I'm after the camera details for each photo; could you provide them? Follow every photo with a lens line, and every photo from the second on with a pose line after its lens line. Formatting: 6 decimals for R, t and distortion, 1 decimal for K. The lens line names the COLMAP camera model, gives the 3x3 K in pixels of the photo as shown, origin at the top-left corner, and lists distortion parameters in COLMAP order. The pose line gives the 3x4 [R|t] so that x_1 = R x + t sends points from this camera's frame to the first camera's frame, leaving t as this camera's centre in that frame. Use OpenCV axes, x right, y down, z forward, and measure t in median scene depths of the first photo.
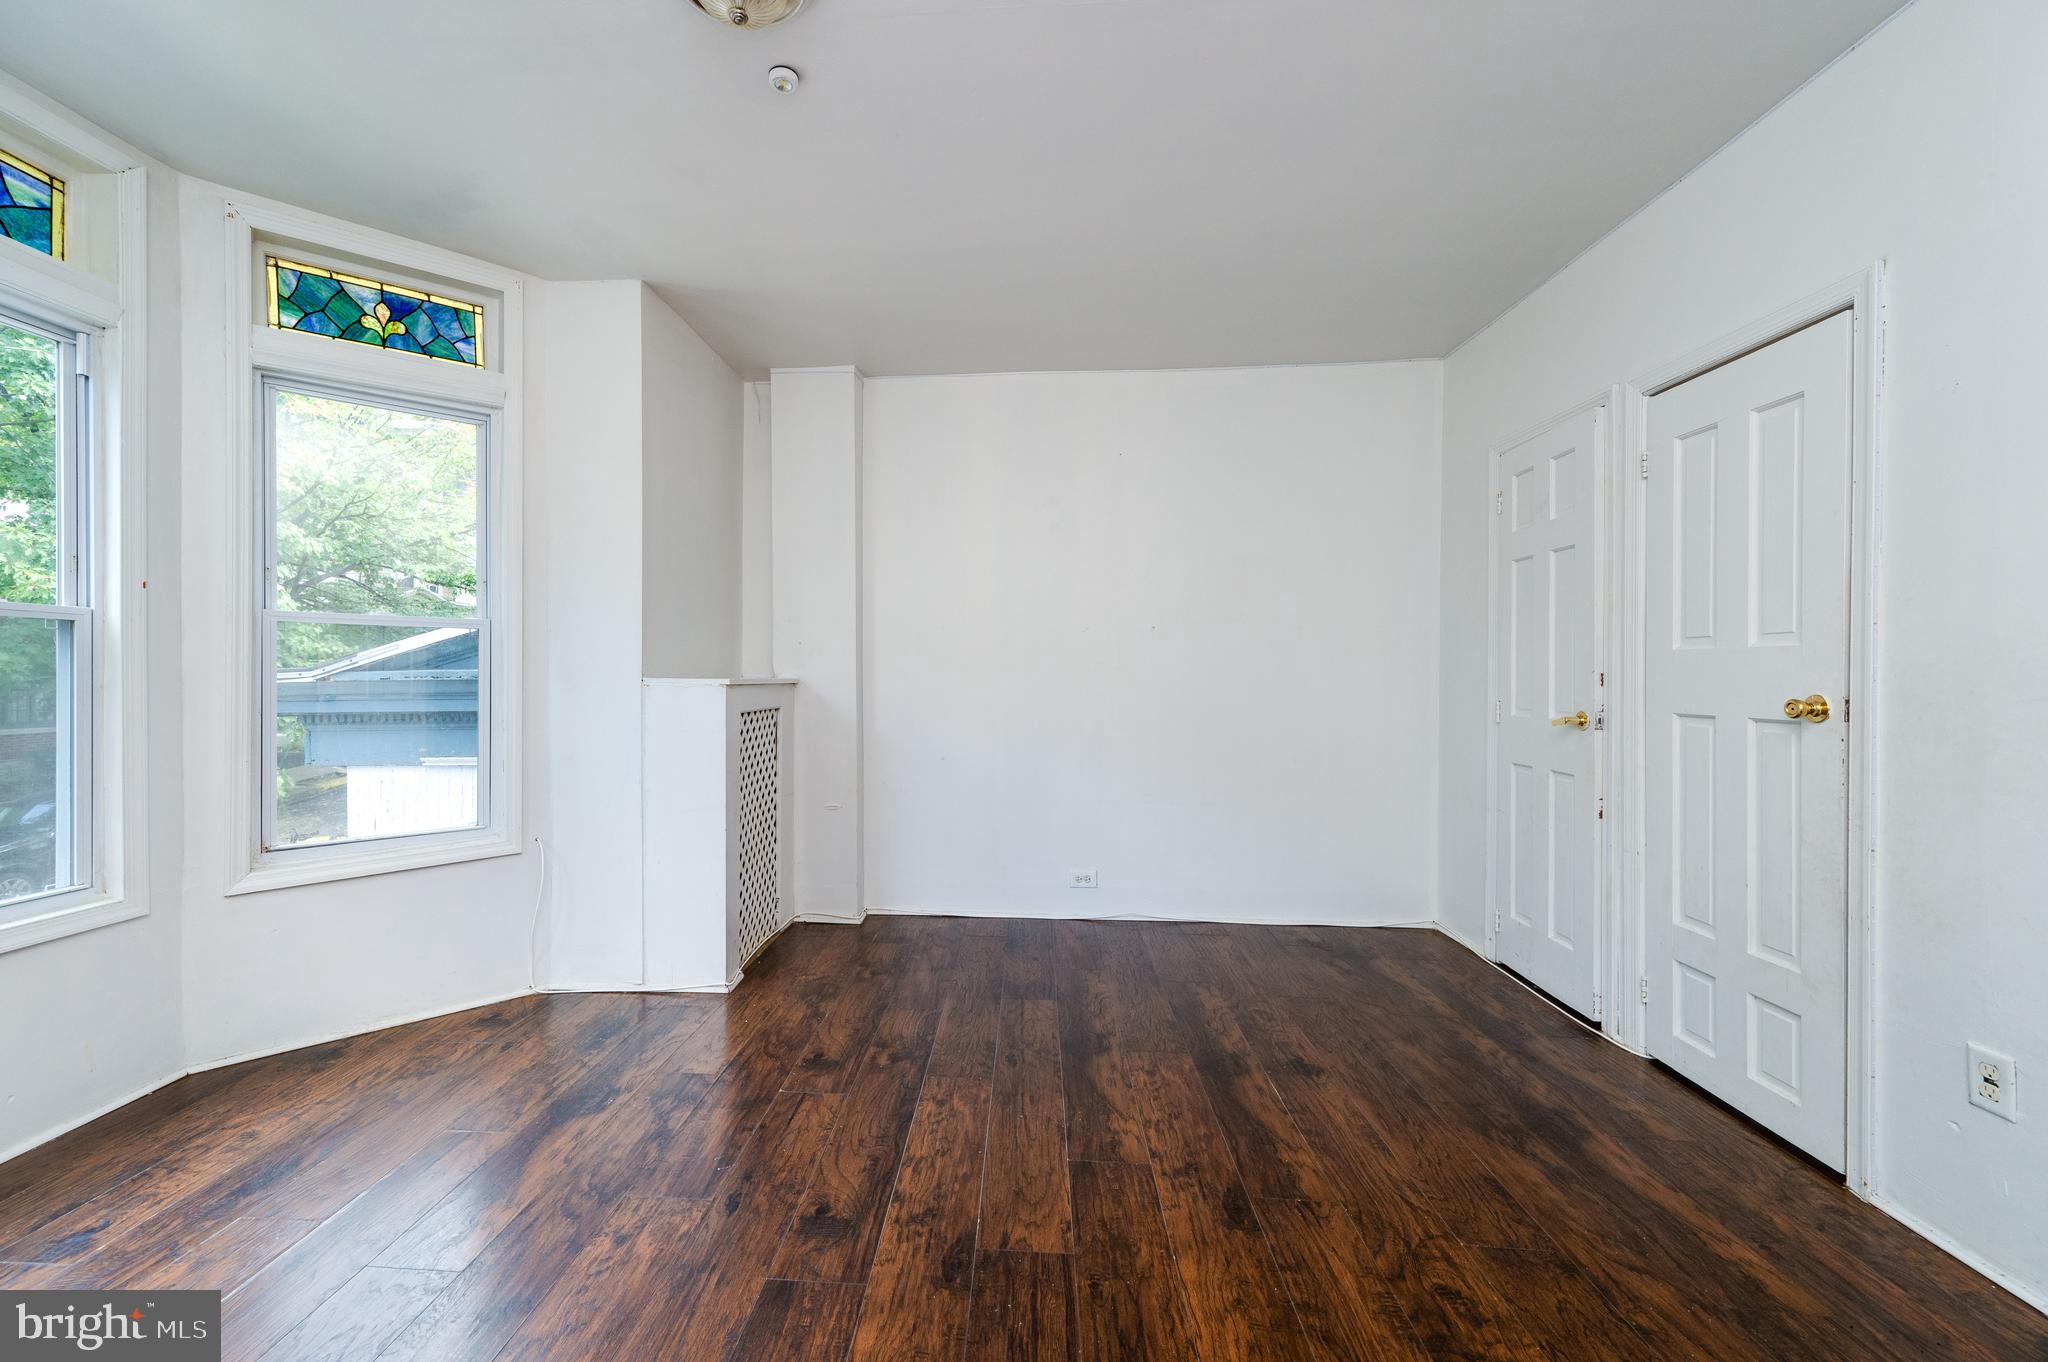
lens RADIAL K [[828.1, 0, 983.9], [0, 828.1, 681.0], [0, 0, 1]] dist [0.006773, 0.000817]
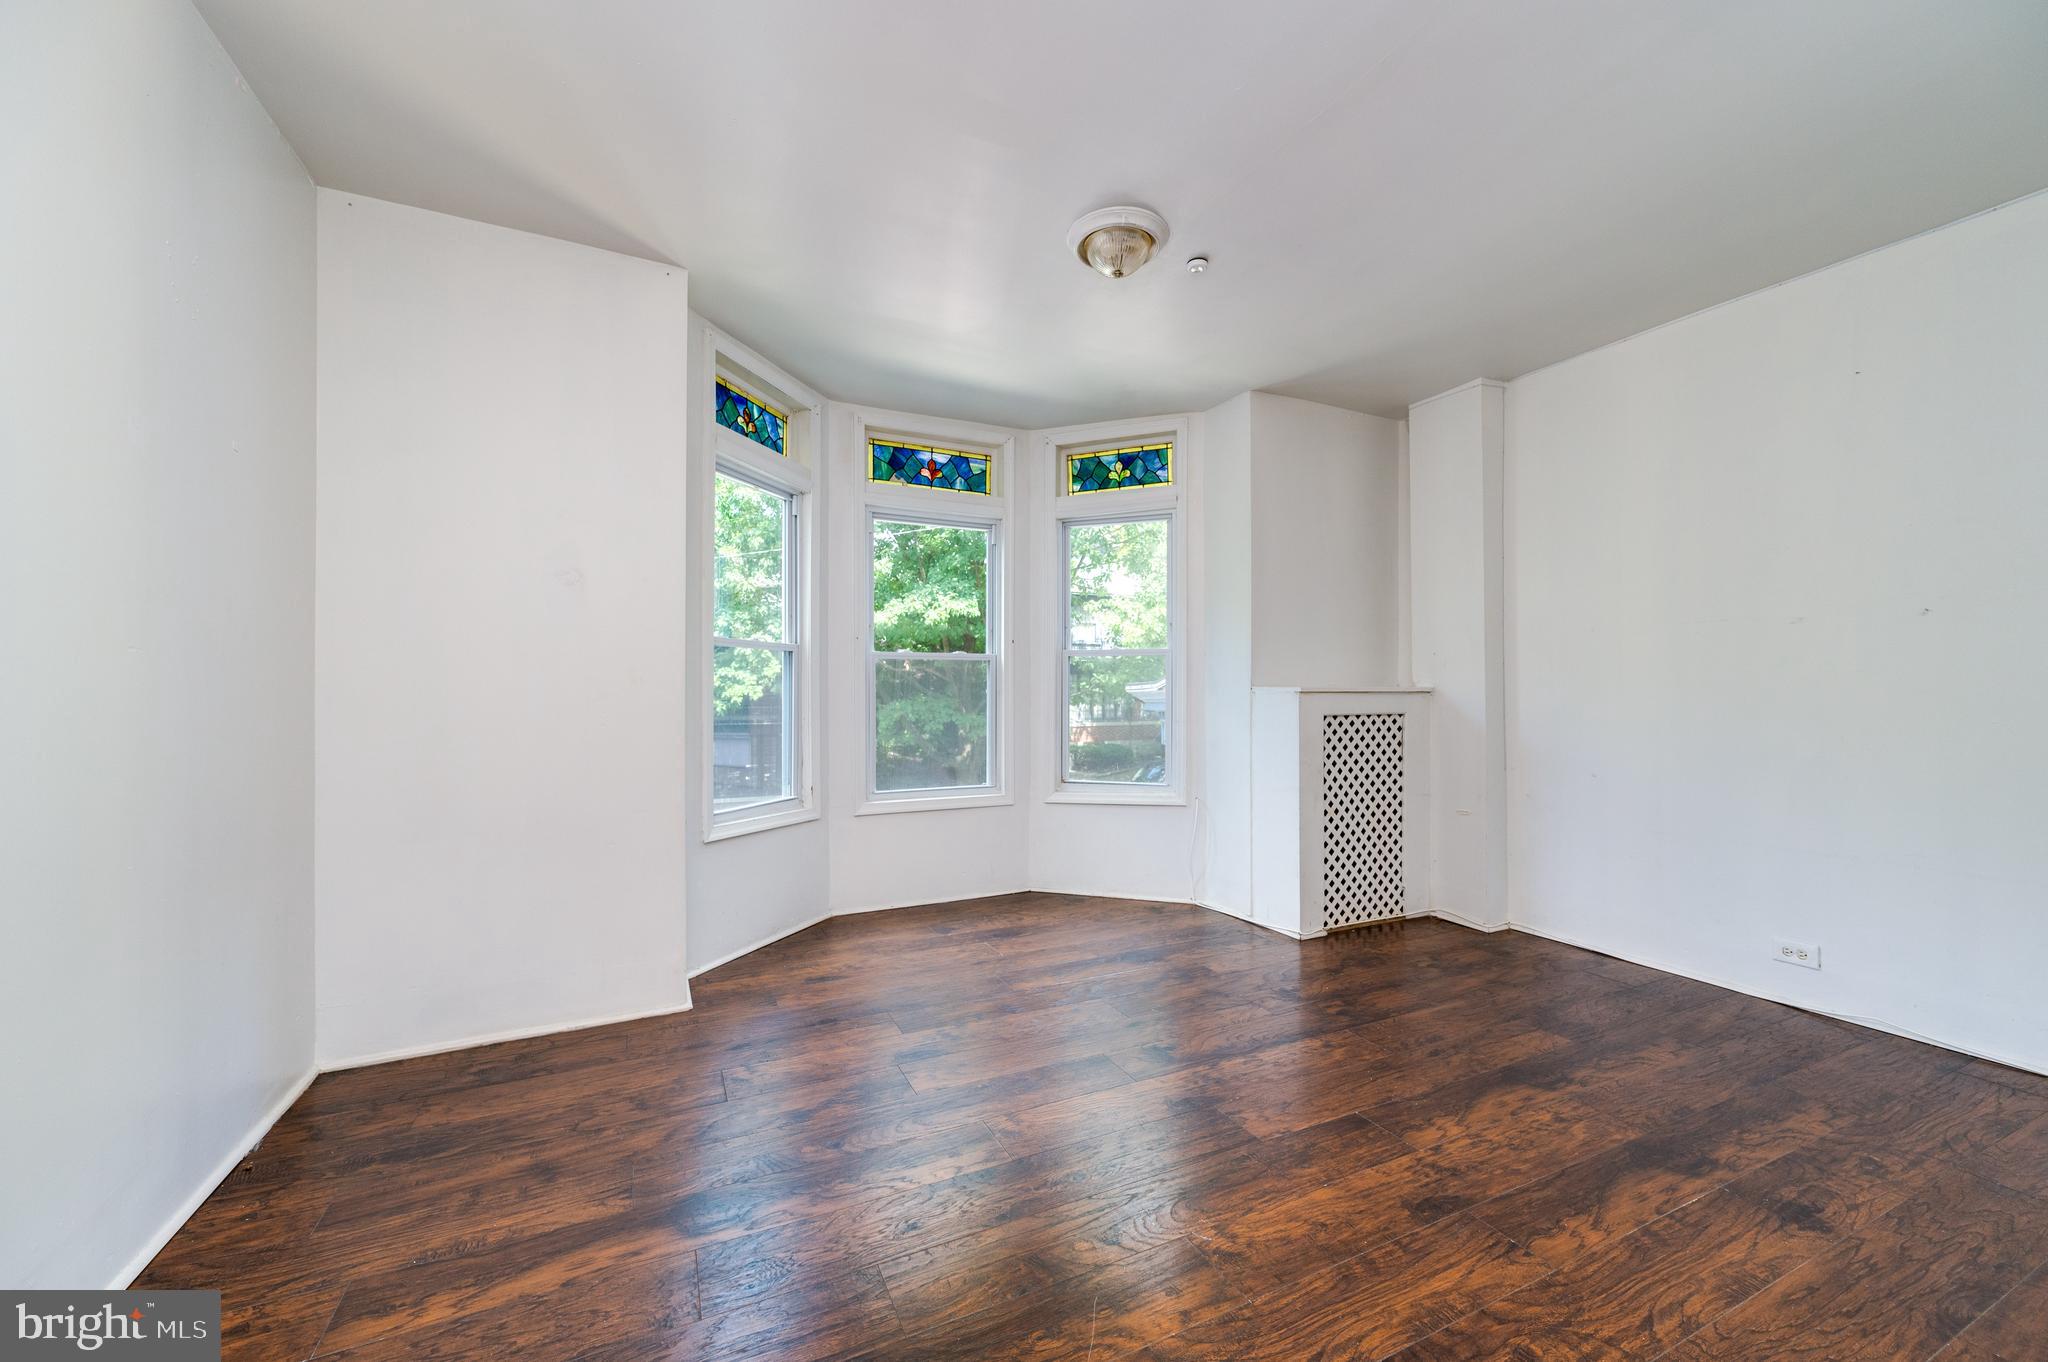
lens RADIAL K [[828.1, 0, 1053.7], [0, 828.1, 681.4], [0, 0, 1]] dist [0.006773, 0.000817]
pose [[0.510585, -0.008643, -0.859784, 0.687782], [-0.002709, 0.999928, -0.011660, 0.005023], [0.859823, 0.008282, 0.510525, 0.053210]]
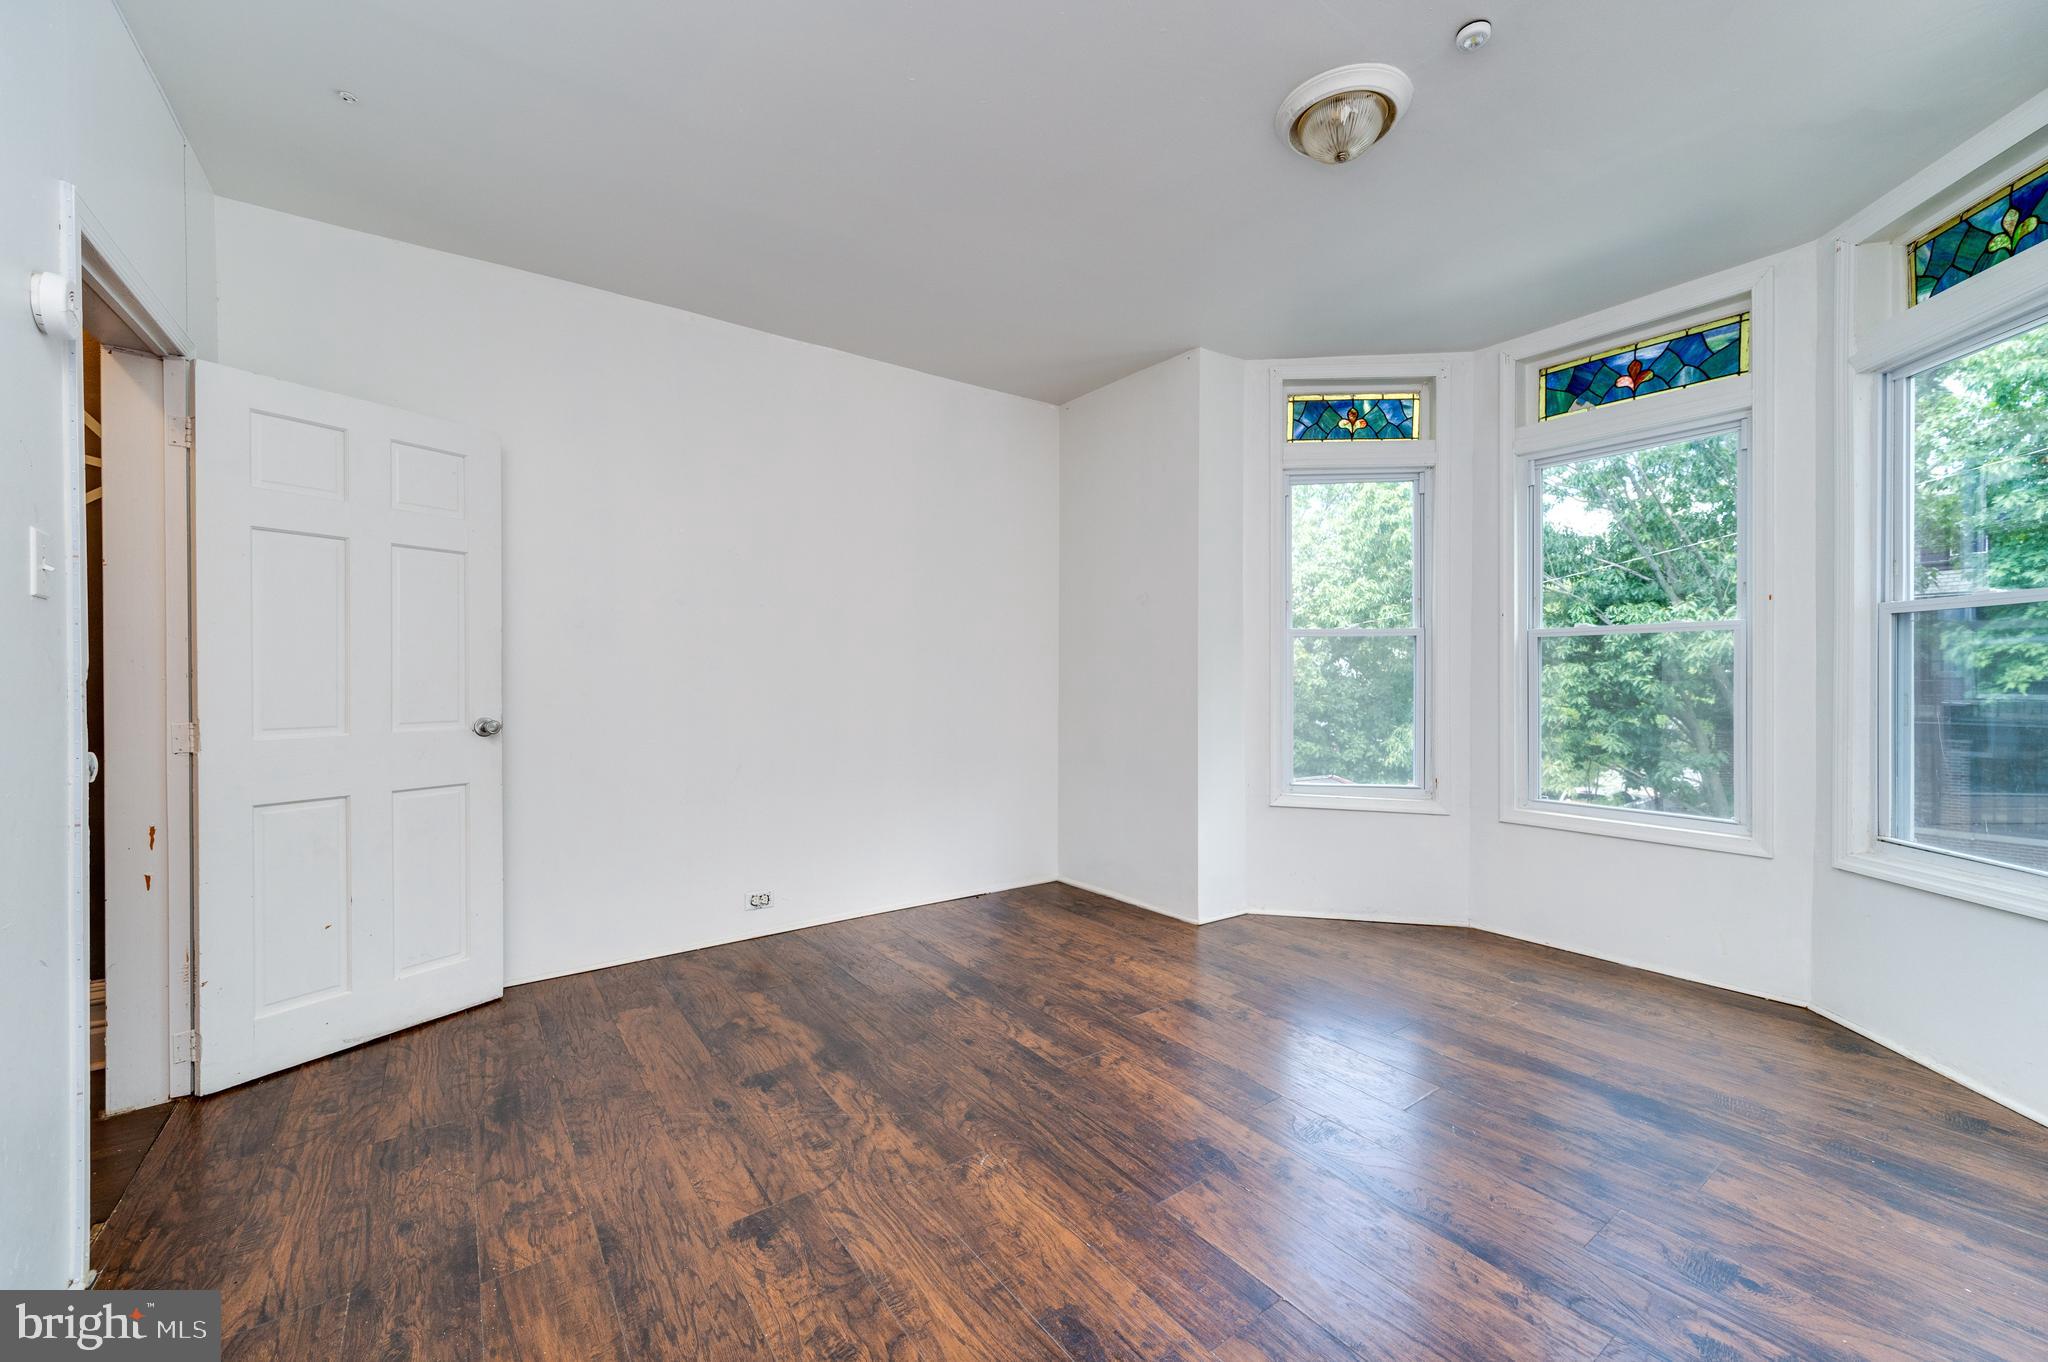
lens RADIAL K [[828.1, 0, 1003.8], [0, 828.1, 680.1], [0, 0, 1]] dist [0.006773, 0.000817]
pose [[-0.792098, 0.004449, -0.610378, 0.612835], [0.000517, 0.999978, 0.006617, 0.001169], [0.610394, 0.004925, -0.792083, 1.151136]]
